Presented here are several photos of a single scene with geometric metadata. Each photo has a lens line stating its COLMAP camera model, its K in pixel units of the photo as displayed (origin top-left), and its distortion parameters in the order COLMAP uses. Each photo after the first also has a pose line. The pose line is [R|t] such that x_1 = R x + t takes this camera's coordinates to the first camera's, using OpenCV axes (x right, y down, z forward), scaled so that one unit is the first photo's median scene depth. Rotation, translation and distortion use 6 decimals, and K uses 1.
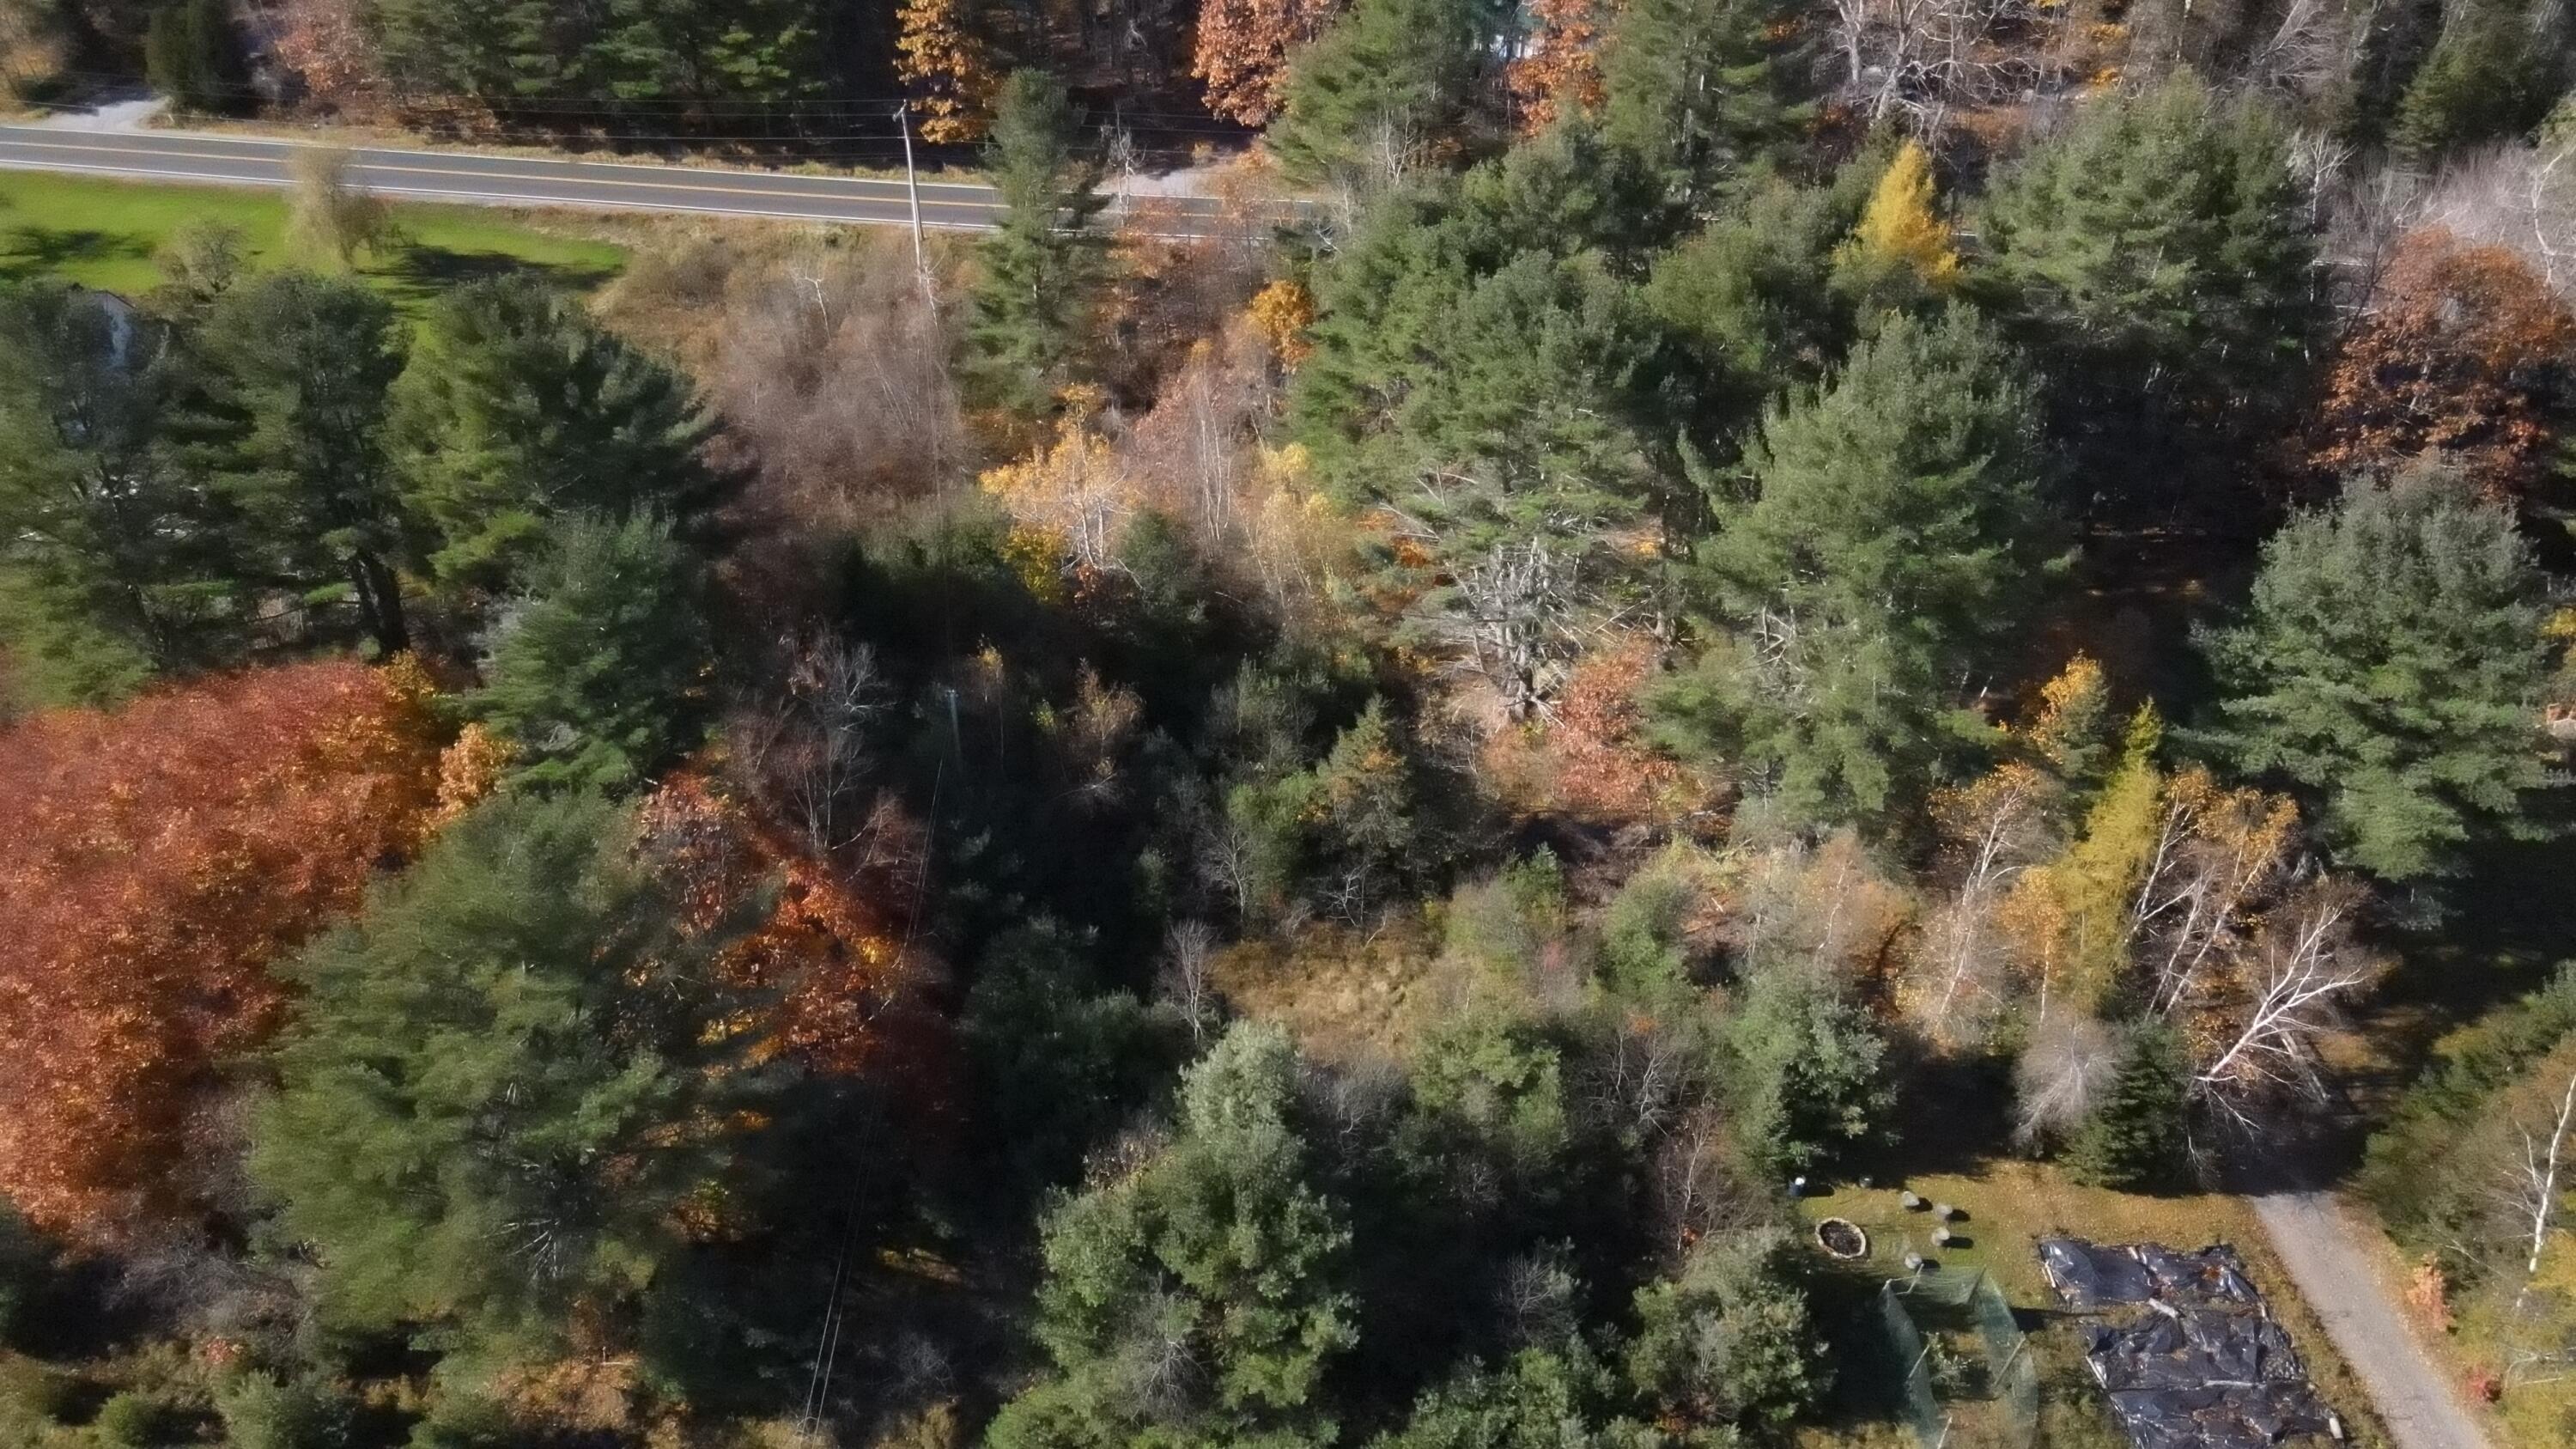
lens RADIAL K [[1917.5, 0, 1290.8], [0, 1917.5, 723.8], [0, 0, 1]] dist [0.009835, 0.010420]
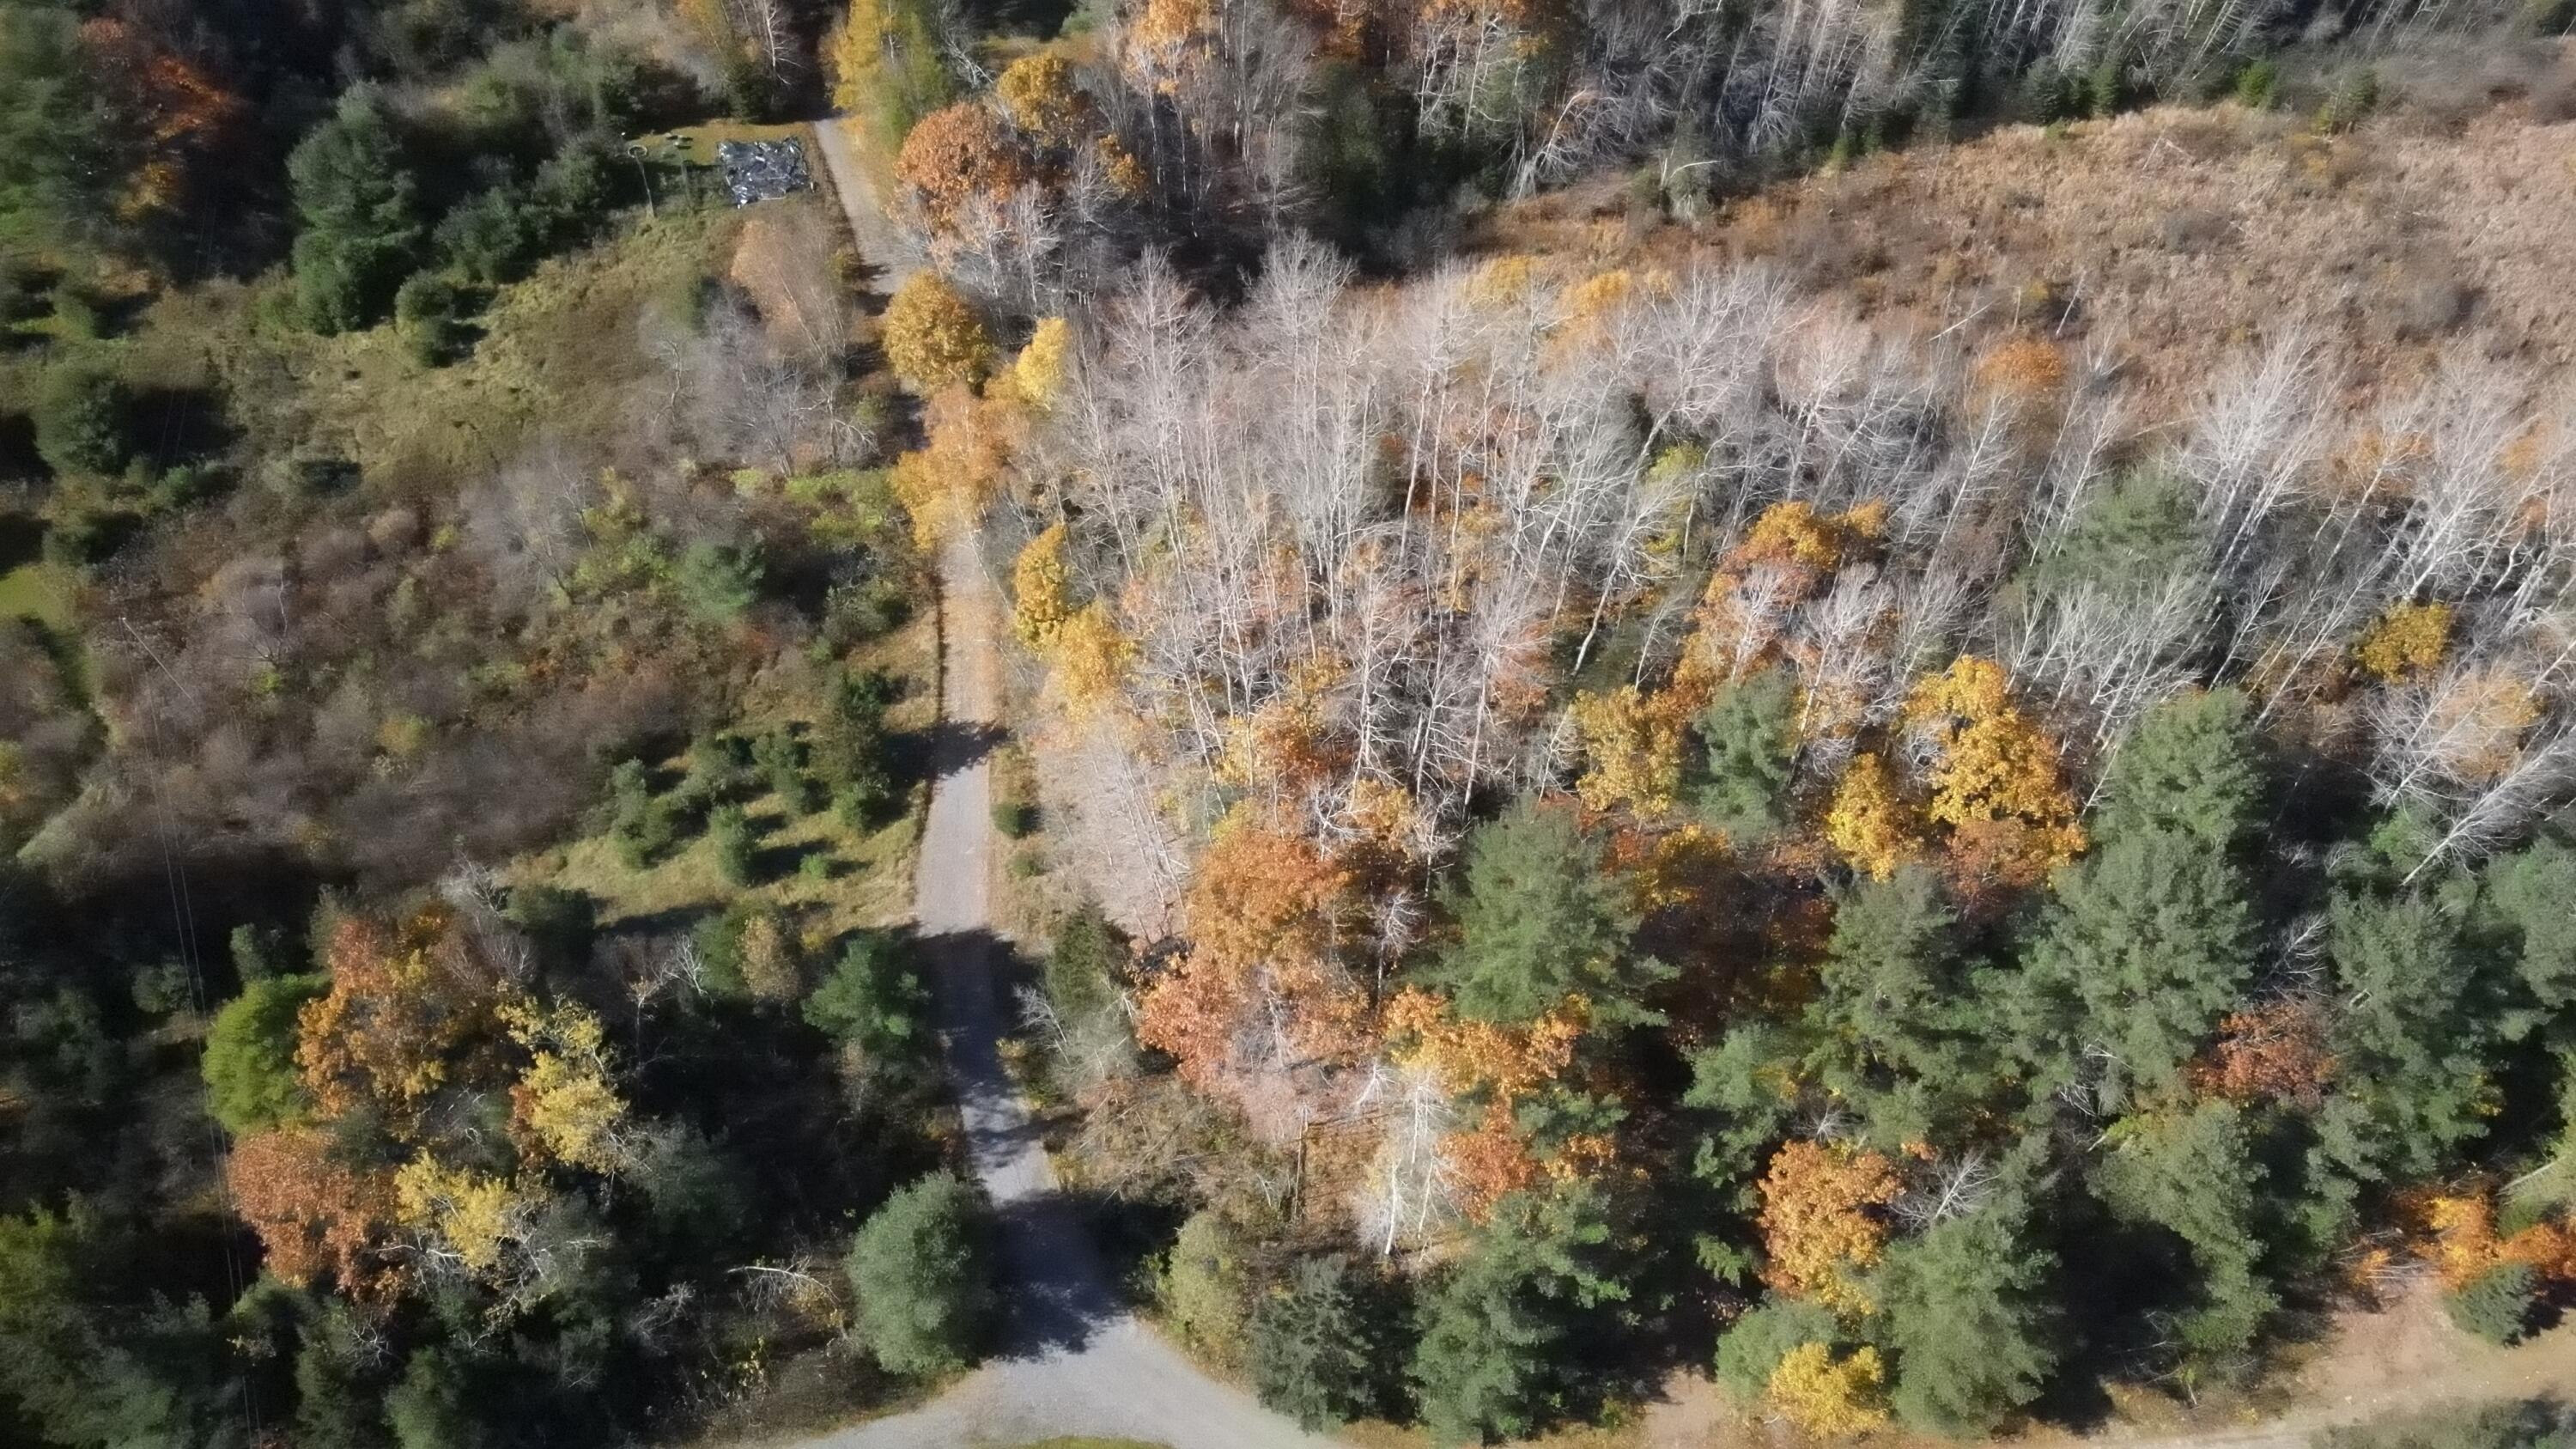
lens RADIAL K [[1917.5, 0, 1283.9], [0, 1917.5, 727.3], [0, 0, 1]] dist [0.009835, 0.010420]
pose [[0.979887, -0.158576, 0.121142, 0.690210], [0.120986, 0.954862, 0.271296, 0.405786], [-0.158695, -0.251183, 0.954842, -1.727702]]
